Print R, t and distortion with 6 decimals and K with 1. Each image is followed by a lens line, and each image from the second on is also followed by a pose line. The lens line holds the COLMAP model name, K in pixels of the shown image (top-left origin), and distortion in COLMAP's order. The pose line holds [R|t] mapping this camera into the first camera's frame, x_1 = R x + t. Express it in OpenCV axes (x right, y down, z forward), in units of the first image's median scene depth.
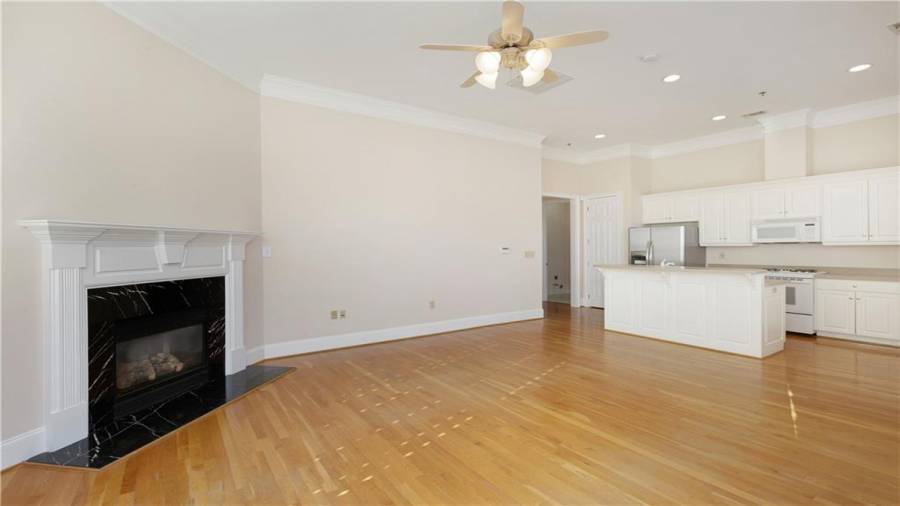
lens RADIAL K [[400.6, 0, 467.6], [0, 400.6, 250.9], [0, 0, 1]] dist [-0.001193, -0.000233]
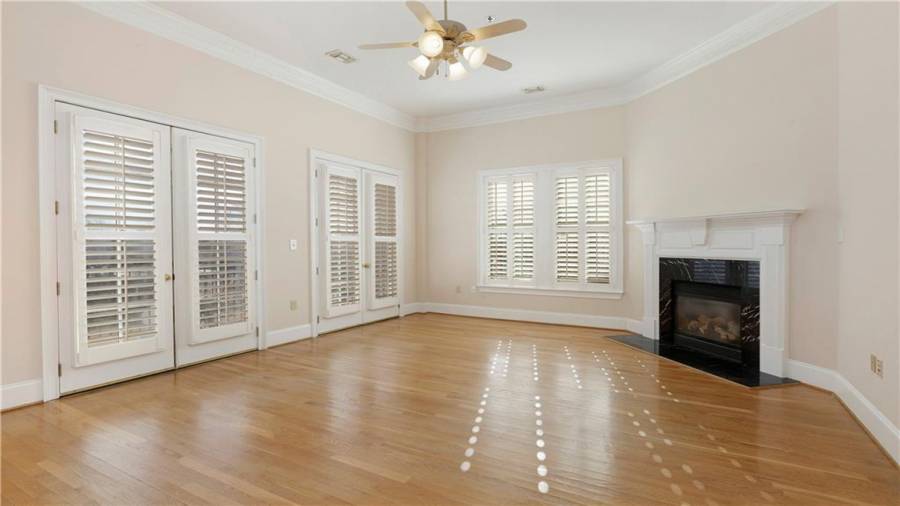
lens RADIAL K [[445.2, 0, 456.9], [0, 445.2, 250.0], [0, 0, 1]] dist [-0.001665, -0.000226]
pose [[-0.914838, 0.012854, -0.403617, 0.296638], [0.003390, 0.999702, 0.024154, 0.005726], [0.403807, 0.020729, -0.914609, 1.102281]]
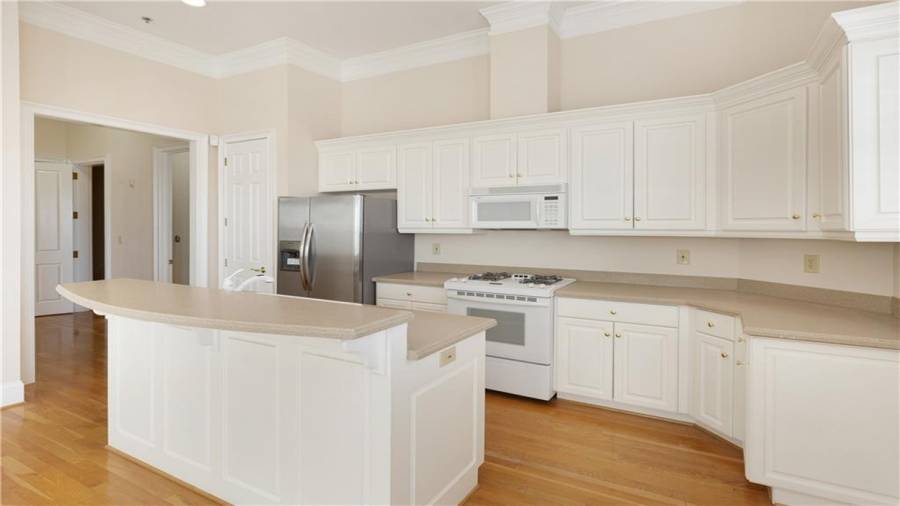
lens RADIAL K [[474.8, 0, 401.8], [0, 474.8, 240.4], [0, 0, 1]] dist [0.000268, -0.000403]
pose [[0.936150, 0.002034, 0.351596, 0.424174], [-0.008410, 0.999827, 0.016609, -0.015220], [-0.351501, -0.018505, 0.936005, 0.448224]]
